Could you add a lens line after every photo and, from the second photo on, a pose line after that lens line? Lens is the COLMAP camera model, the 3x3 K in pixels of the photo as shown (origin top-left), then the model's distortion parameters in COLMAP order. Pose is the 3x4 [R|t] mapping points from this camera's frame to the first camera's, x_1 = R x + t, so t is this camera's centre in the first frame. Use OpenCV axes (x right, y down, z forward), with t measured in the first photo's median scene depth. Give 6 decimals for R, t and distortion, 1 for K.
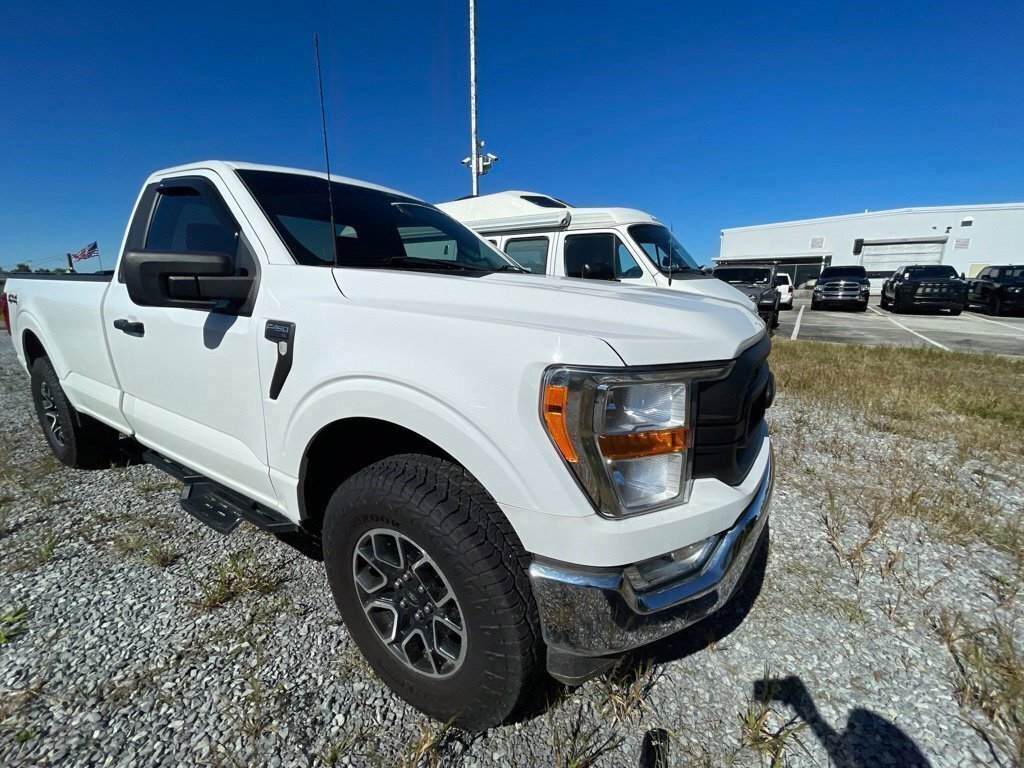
lens RADIAL K [[396.4, 0, 505.6], [0, 396.4, 389.1], [0, 0, 1]] dist [-0.003411, 0.000193]
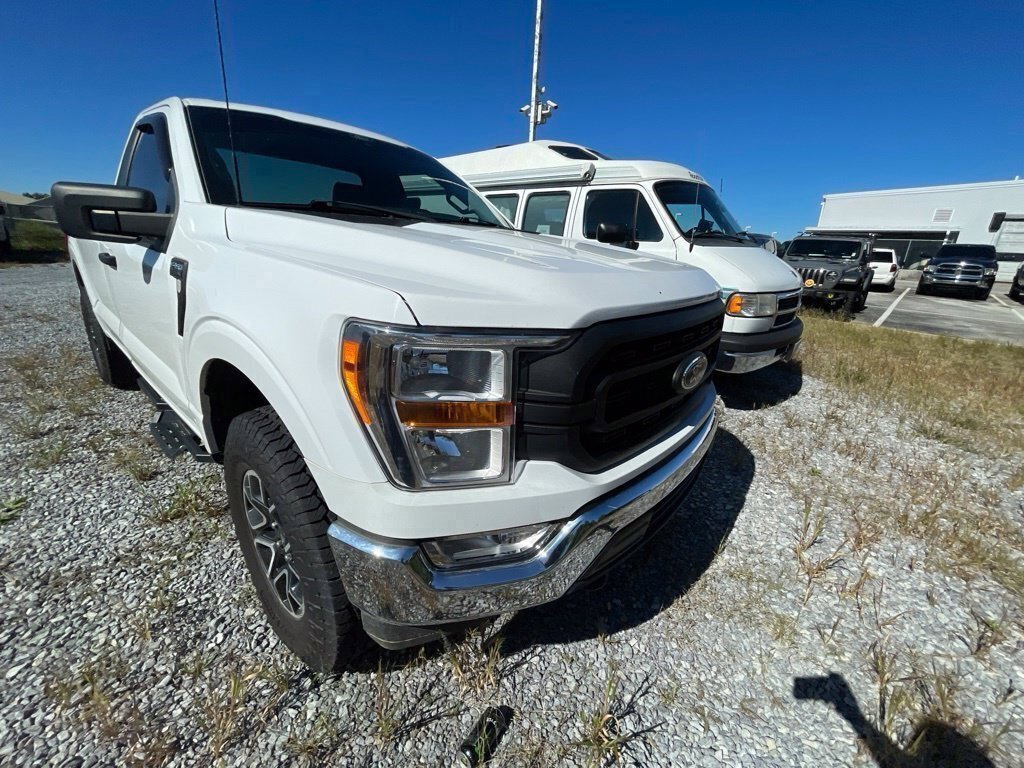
lens RADIAL K [[396.4, 0, 504.5], [0, 396.4, 383.6], [0, 0, 1]] dist [-0.003411, 0.000193]
pose [[0.986431, 0.098497, -0.131346, 0.357380], [-0.087584, 0.992400, 0.086440, -0.012678], [0.138862, -0.073763, 0.987561, 0.078393]]
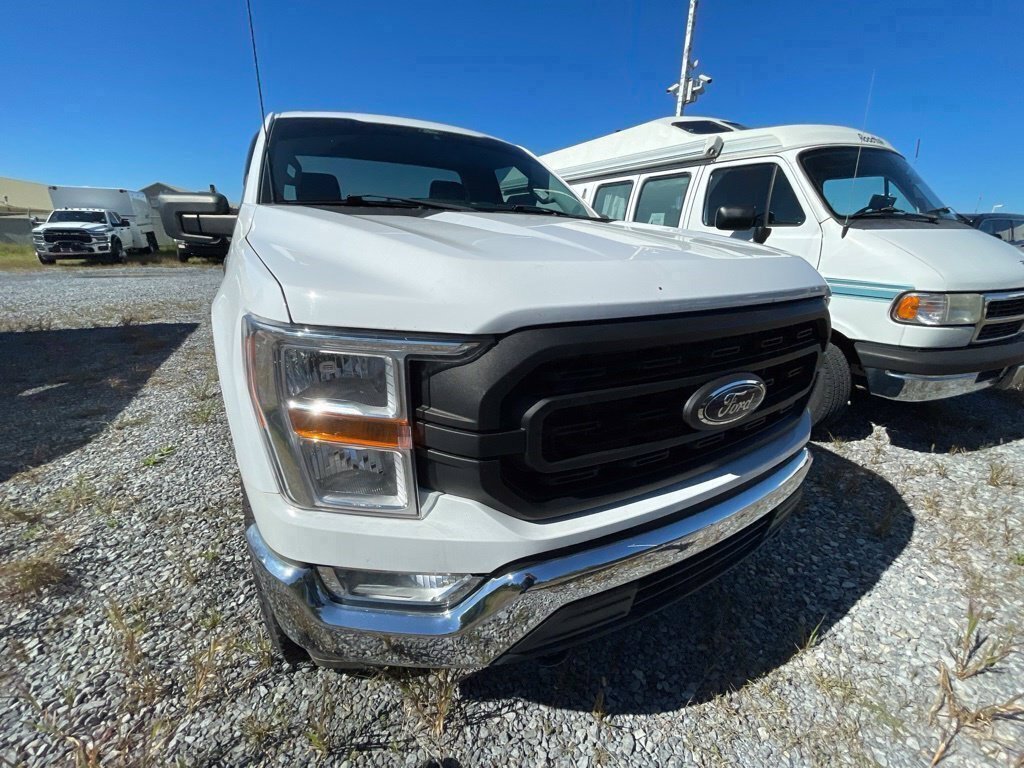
lens RADIAL K [[396.4, 0, 507.6], [0, 396.4, 383.5], [0, 0, 1]] dist [-0.003411, 0.000193]
pose [[0.885416, 0.178227, -0.429272, 0.583435], [-0.134922, 0.982349, 0.129566, -0.055717], [0.444787, -0.056802, 0.893834, 0.276492]]
